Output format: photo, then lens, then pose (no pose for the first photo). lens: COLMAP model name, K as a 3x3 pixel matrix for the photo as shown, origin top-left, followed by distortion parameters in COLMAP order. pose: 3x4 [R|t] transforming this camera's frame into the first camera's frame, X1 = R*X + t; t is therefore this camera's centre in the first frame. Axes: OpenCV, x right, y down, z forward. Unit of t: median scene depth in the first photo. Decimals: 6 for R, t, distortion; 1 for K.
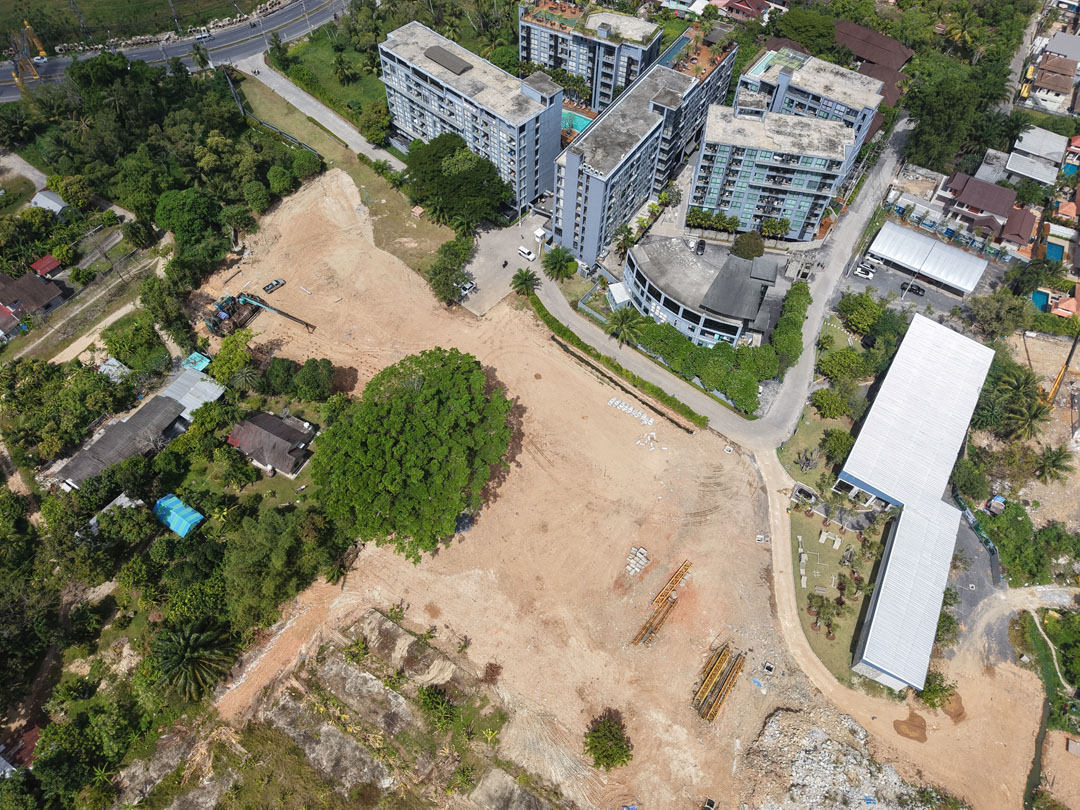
lens RADIAL K [[736.6, 0, 535.4], [0, 736.6, 400.5], [0, 0, 1]] dist [0.002841, -0.000735]
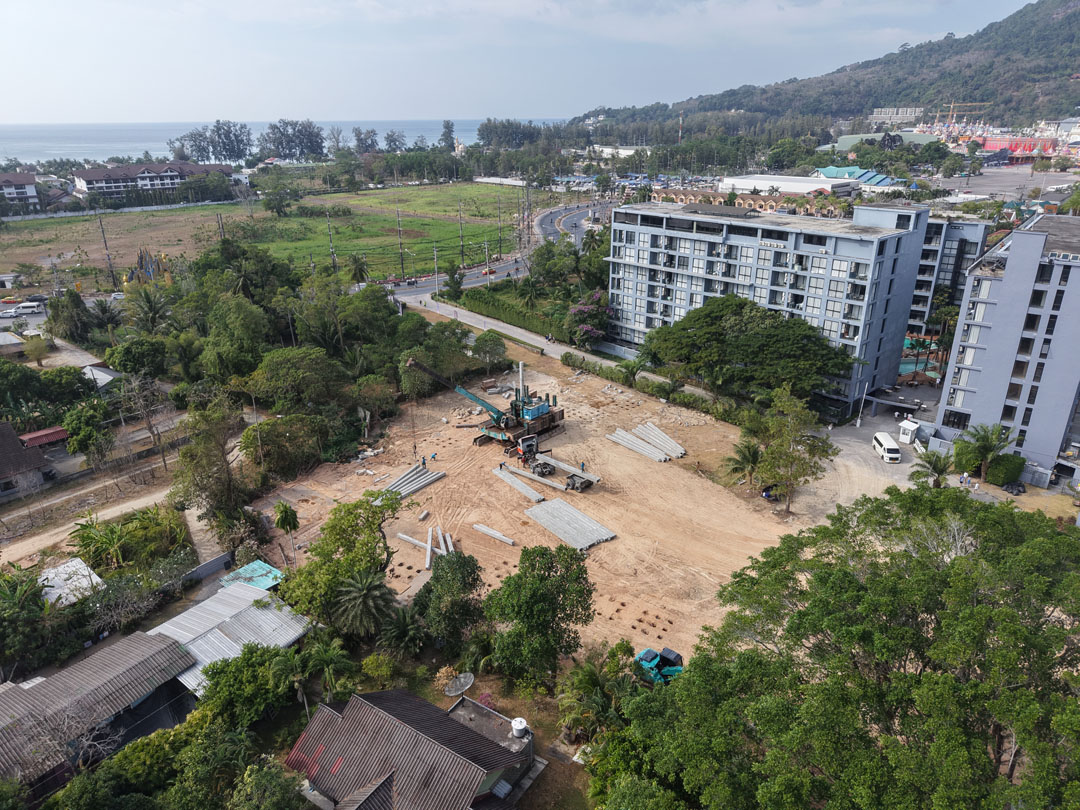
lens RADIAL K [[736.6, 0, 535.4], [0, 736.6, 400.5], [0, 0, 1]] dist [0.002841, -0.000735]
pose [[0.996110, 0.017103, -0.086446, -0.245308], [-0.062805, 0.825913, -0.560289, 0.088824], [0.061814, 0.563539, 0.823774, 0.561862]]
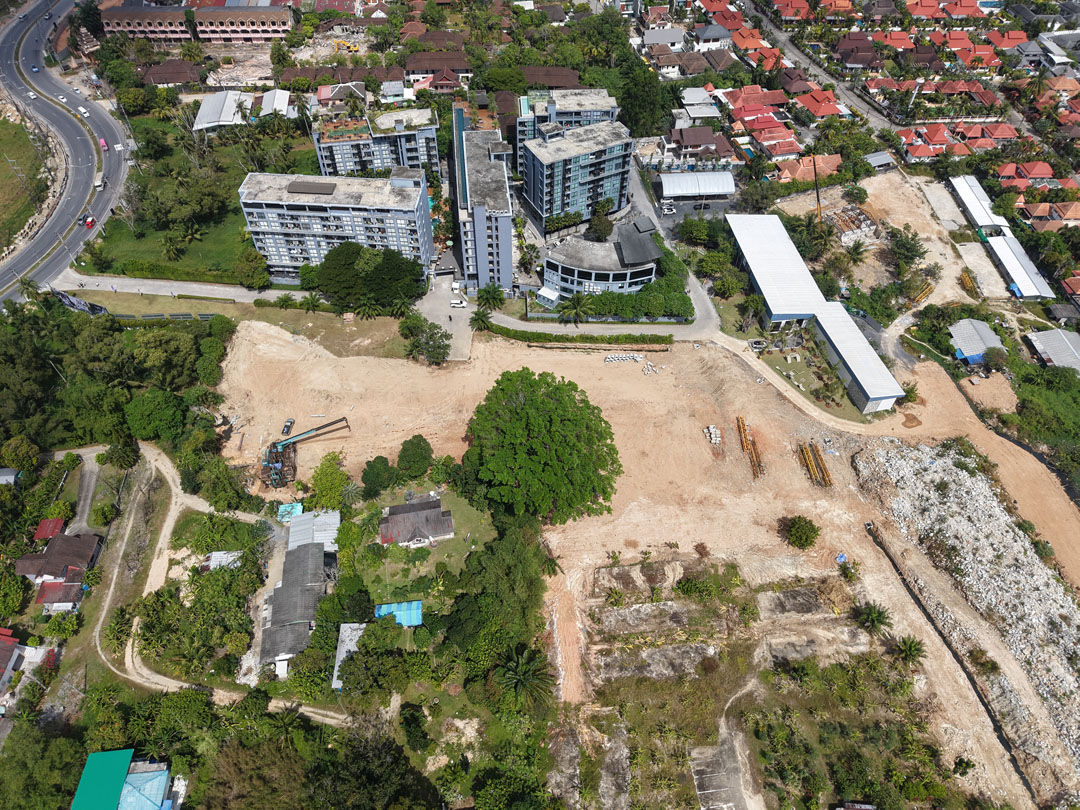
lens RADIAL K [[736.6, 0, 535.4], [0, 736.6, 400.5], [0, 0, 1]] dist [0.002841, -0.000735]
pose [[0.773297, -0.476354, 0.418447, -0.521240], [0.520603, 0.853743, 0.009805, -0.014741], [-0.361917, 0.210263, 0.908188, -0.094081]]
